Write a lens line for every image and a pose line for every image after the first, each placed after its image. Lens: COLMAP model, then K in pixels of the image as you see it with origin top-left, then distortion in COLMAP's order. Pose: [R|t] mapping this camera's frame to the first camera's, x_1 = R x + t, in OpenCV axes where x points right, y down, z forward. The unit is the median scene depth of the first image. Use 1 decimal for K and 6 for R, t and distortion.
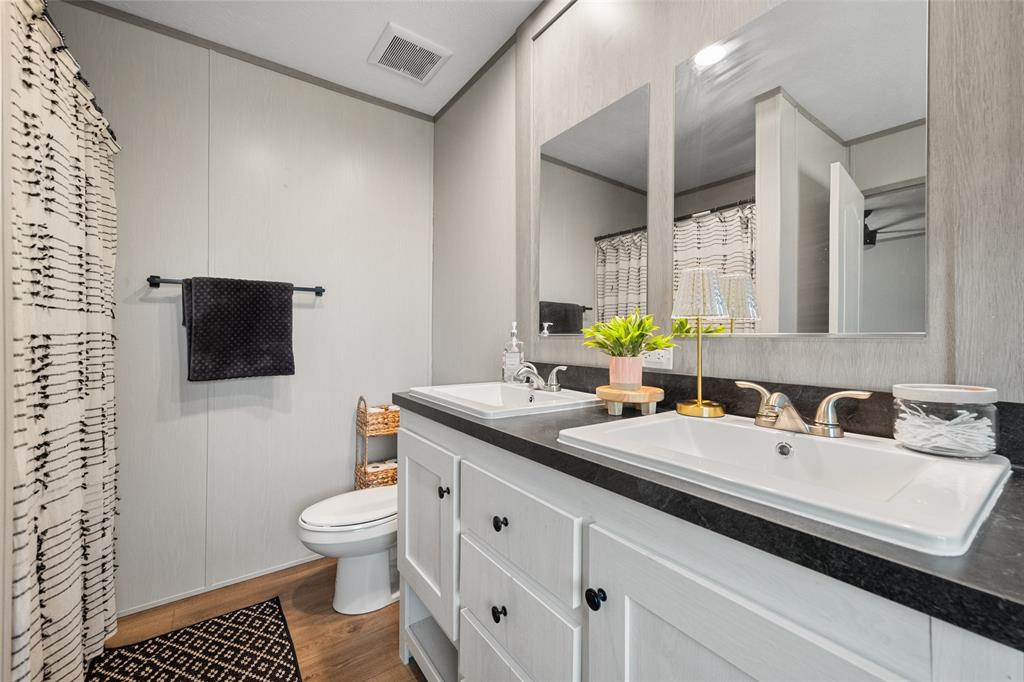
lens RADIAL K [[403.7, 0, 509.1], [0, 403.7, 340.4], [0, 0, 1]] dist [-0.000082, -0.000001]
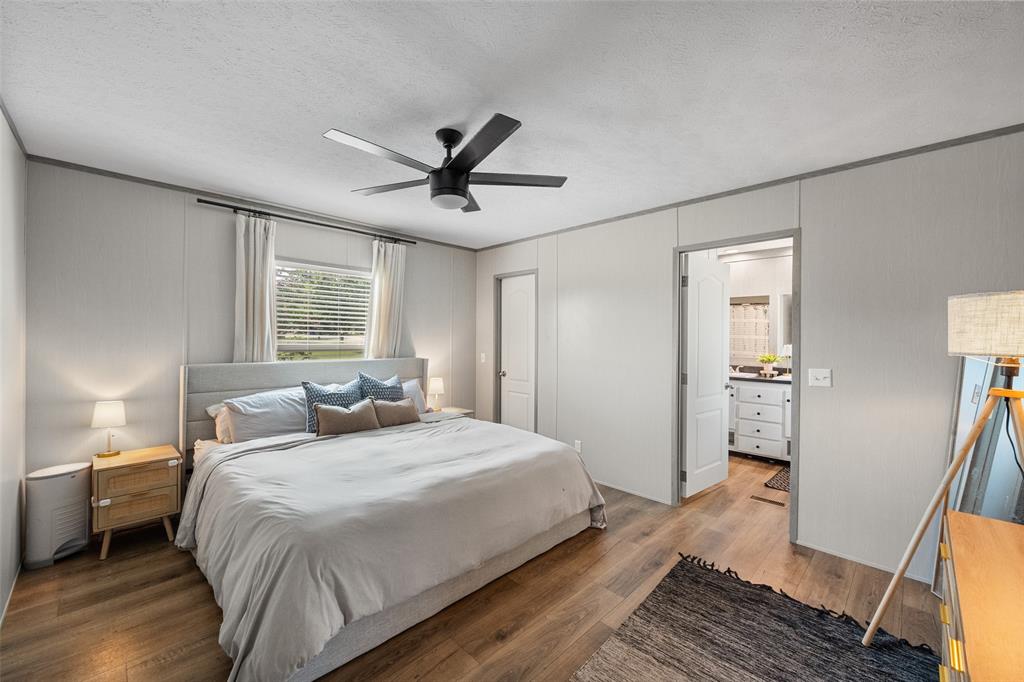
lens RADIAL K [[403.7, 0, 513.5], [0, 403.7, 338.8], [0, 0, 1]] dist [-0.000082, -0.000001]
pose [[0.984939, 0.009192, 0.172657, -3.017387], [-0.009592, 0.999953, 0.001478, -0.200095], [-0.172635, -0.003112, 0.984981, -2.669035]]
